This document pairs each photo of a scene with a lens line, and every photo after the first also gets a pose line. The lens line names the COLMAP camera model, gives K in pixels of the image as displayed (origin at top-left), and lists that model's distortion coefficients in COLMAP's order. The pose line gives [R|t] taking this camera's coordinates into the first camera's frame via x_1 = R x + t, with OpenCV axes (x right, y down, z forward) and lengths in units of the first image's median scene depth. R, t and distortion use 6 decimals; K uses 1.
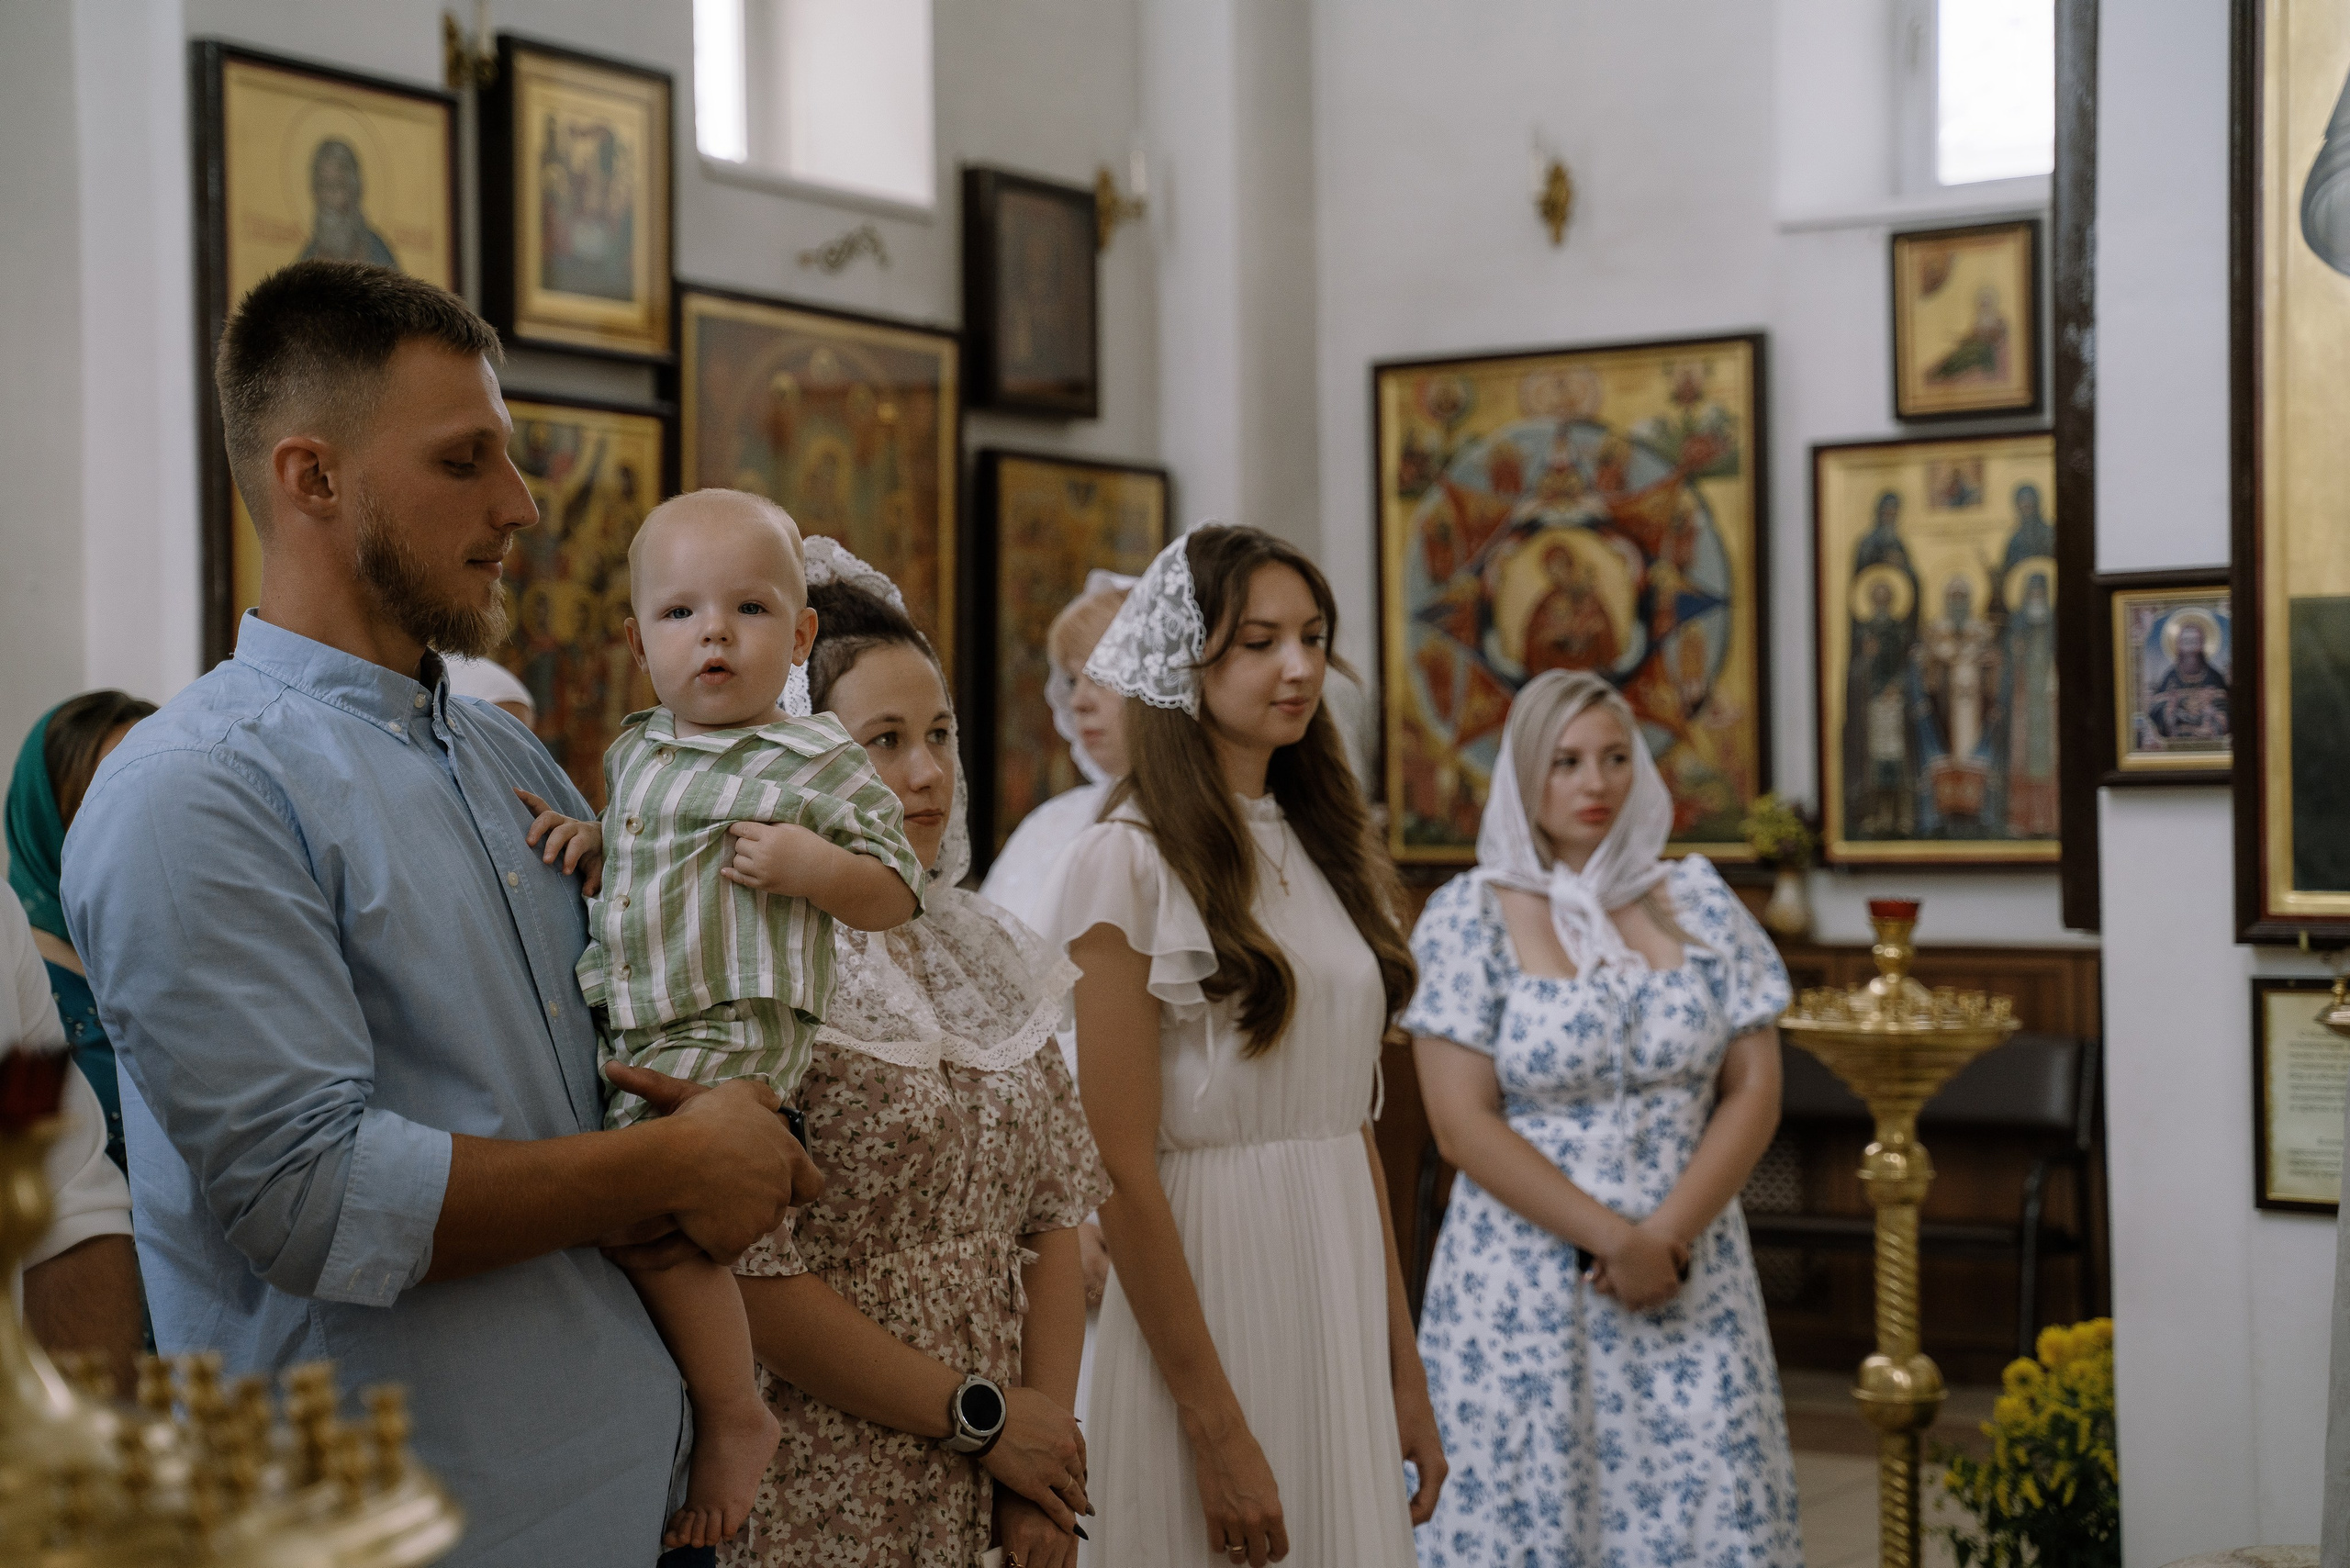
lens RADIAL K [[4076.3, 0, 1175.0], [0, 4076.3, 784.0], [0, 0, 1]] dist [0.230766, 0.104741]
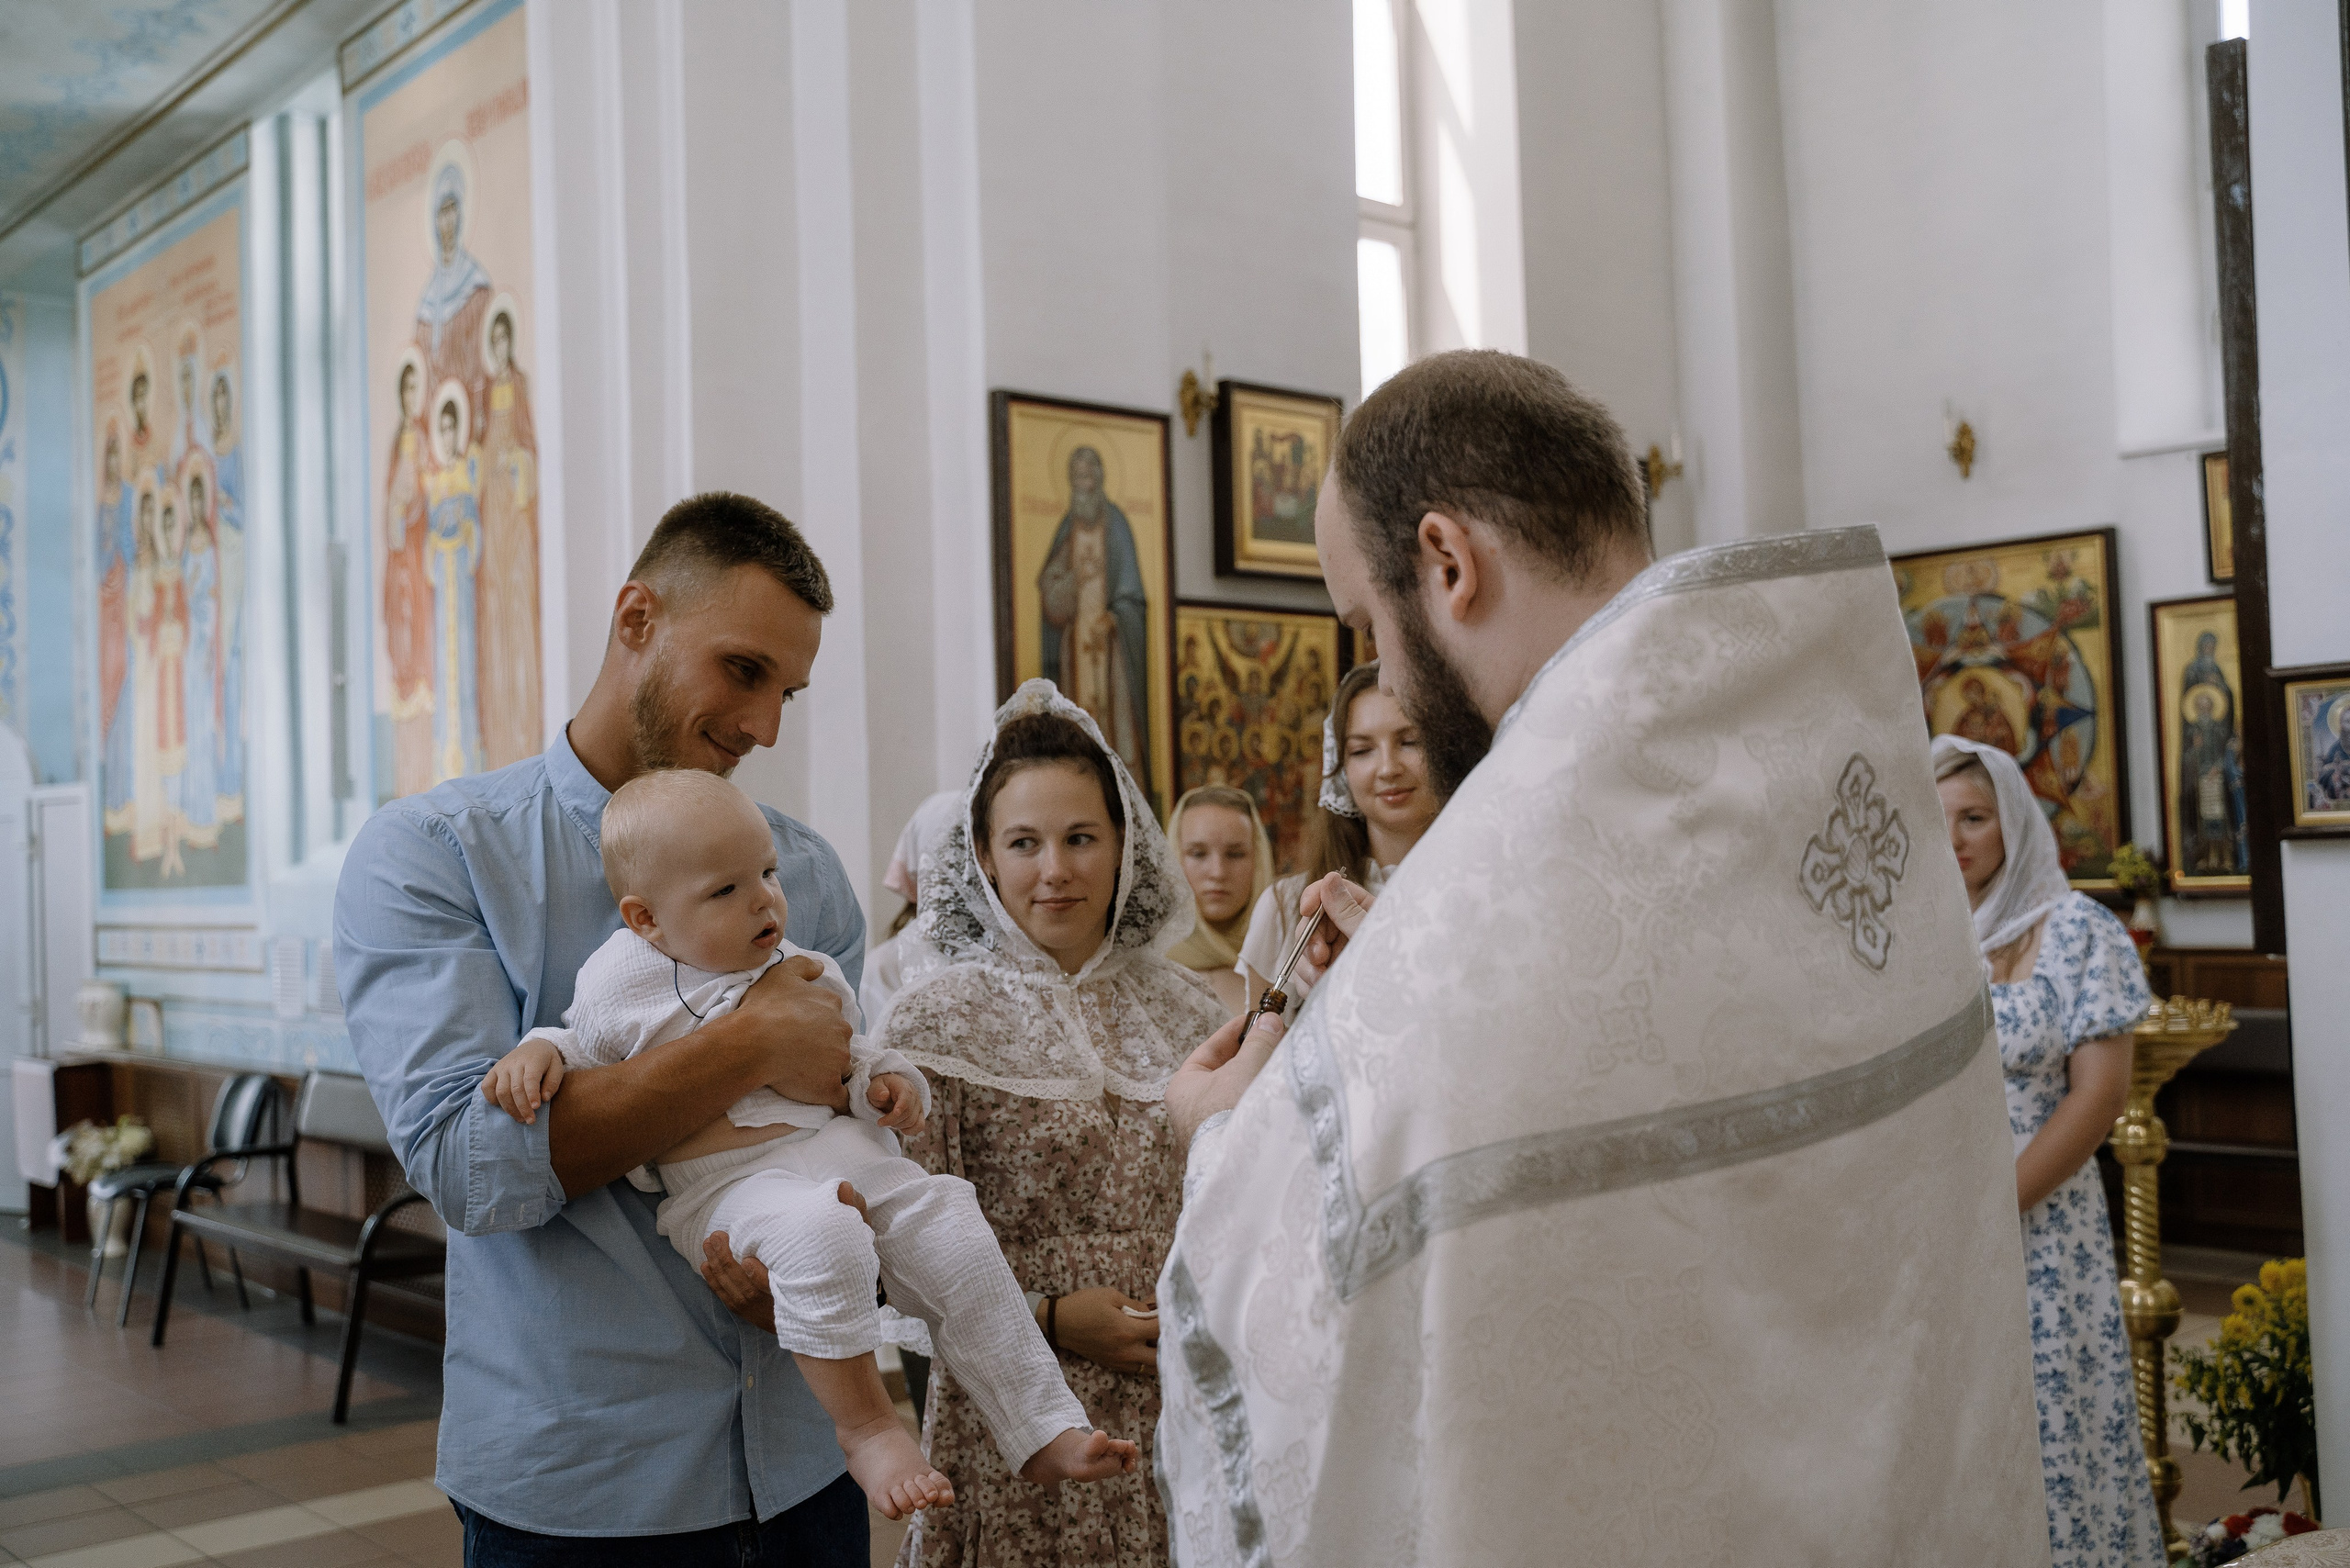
lens RADIAL K [[2311.6, 0, 1162.4], [0, 2311.6, 798.8], [0, 0, 1]] dist [-0.065410, 0.132126]
pose [[0.956871, -0.025234, -0.289416, 0.060253], [0.019090, 0.999529, -0.024033, -0.000910], [0.289886, 0.017472, 0.956902, 0.141771]]
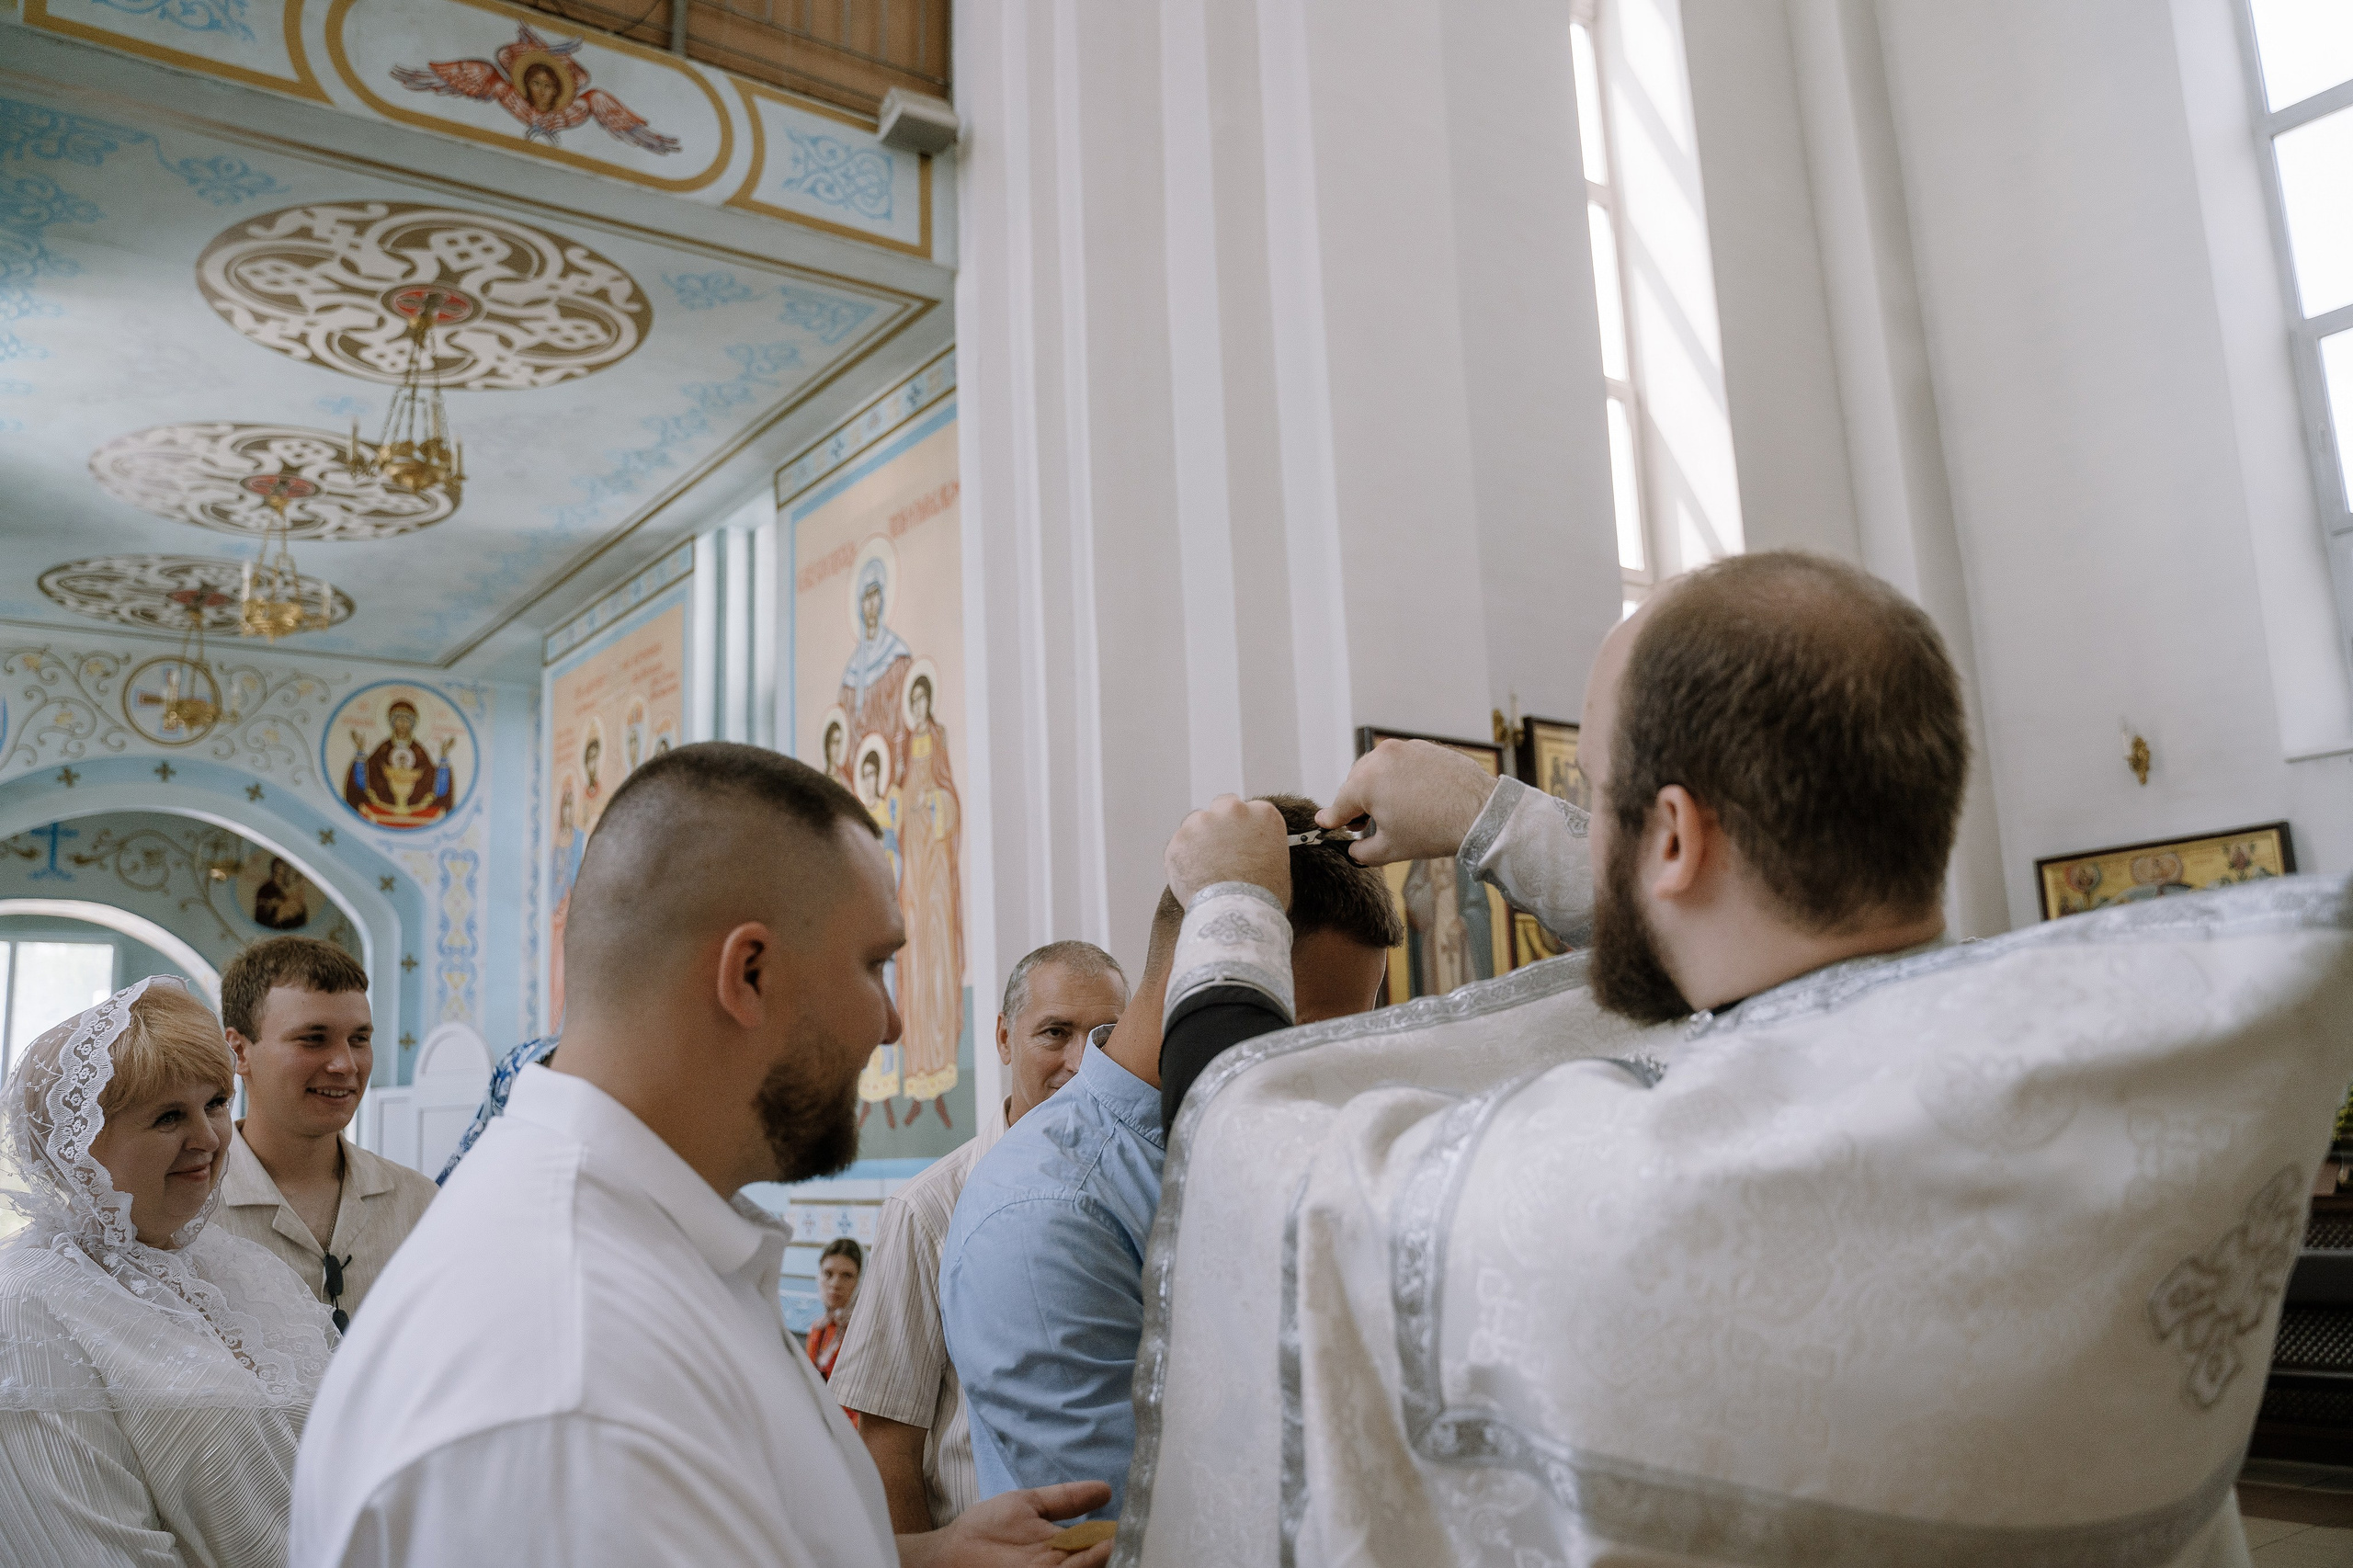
lens RADIAL K [[1892.5, 0, 1161.1], [0, 1892.5, 780.0], [0, 0, 1]] dist [-0.119981, 0.103832]
pose [[0.930316, -0.095151, -0.354202, -0.018055], [0.030963, 0.982688, -0.182660, -0.005281], [0.365450, 0.158964, 0.917157, 0.161389]]
